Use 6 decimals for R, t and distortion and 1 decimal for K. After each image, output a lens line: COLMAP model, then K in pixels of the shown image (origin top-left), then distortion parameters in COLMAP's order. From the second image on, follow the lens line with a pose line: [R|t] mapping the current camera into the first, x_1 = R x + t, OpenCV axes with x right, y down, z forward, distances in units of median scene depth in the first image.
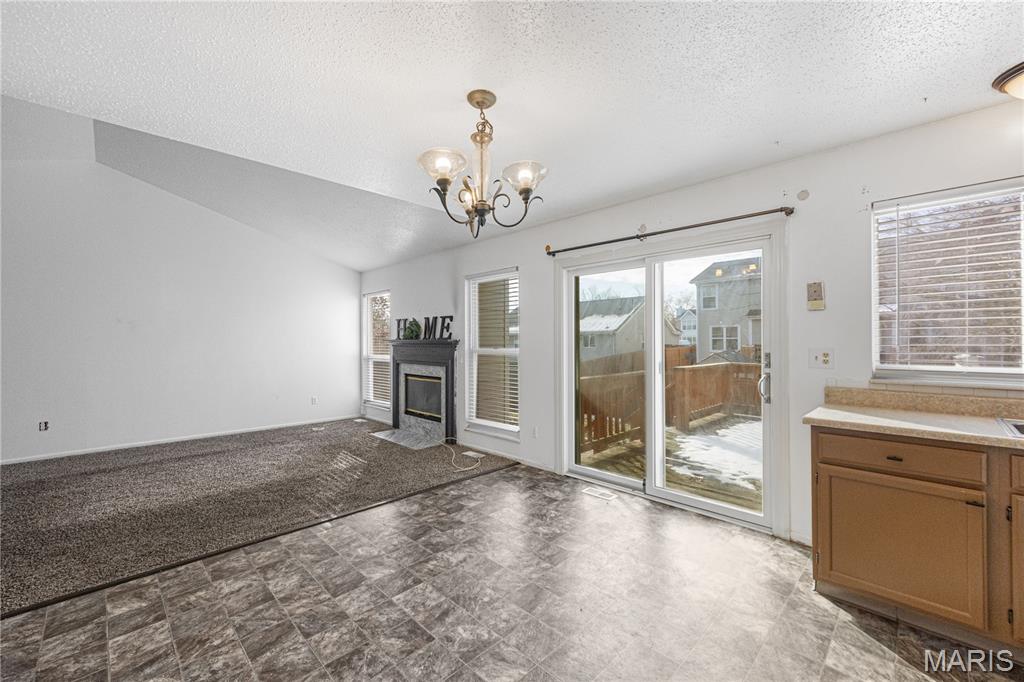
lens RADIAL K [[410.6, 0, 512.9], [0, 410.6, 347.8], [0, 0, 1]] dist [-0.001931, -0.000355]
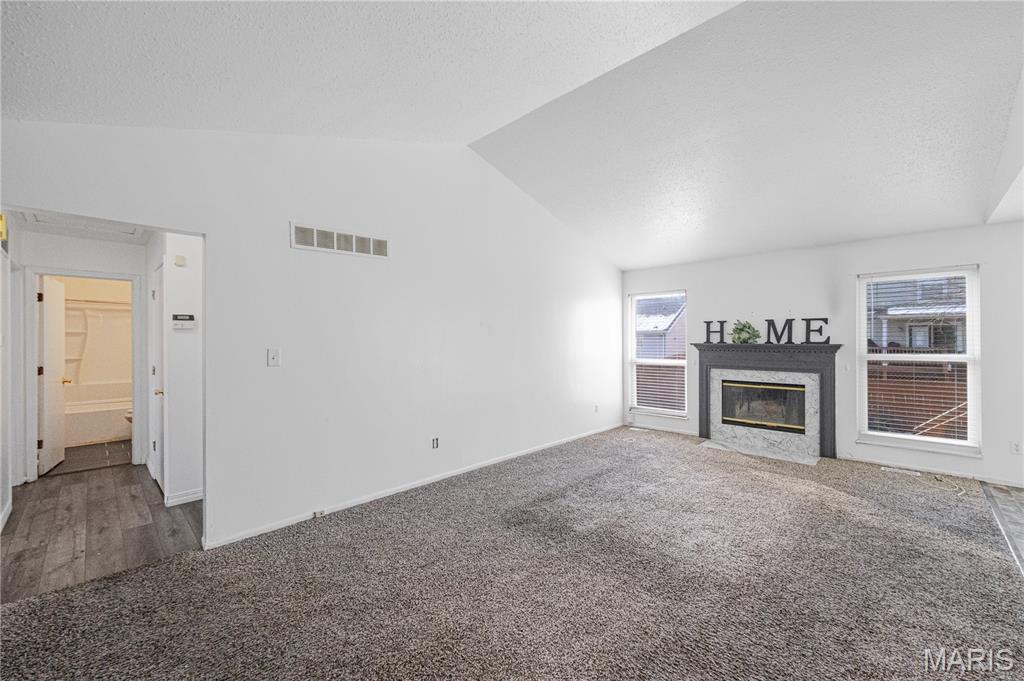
lens RADIAL K [[409.0, 0, 512.0], [0, 409.0, 340.5], [0, 0, 1]] dist [0.000788, 0.000154]
pose [[0.999896, -0.002228, 0.014228, -0.843340], [0.002455, 0.999869, -0.015970, -0.014255], [-0.014191, 0.016004, 0.999771, 0.091011]]
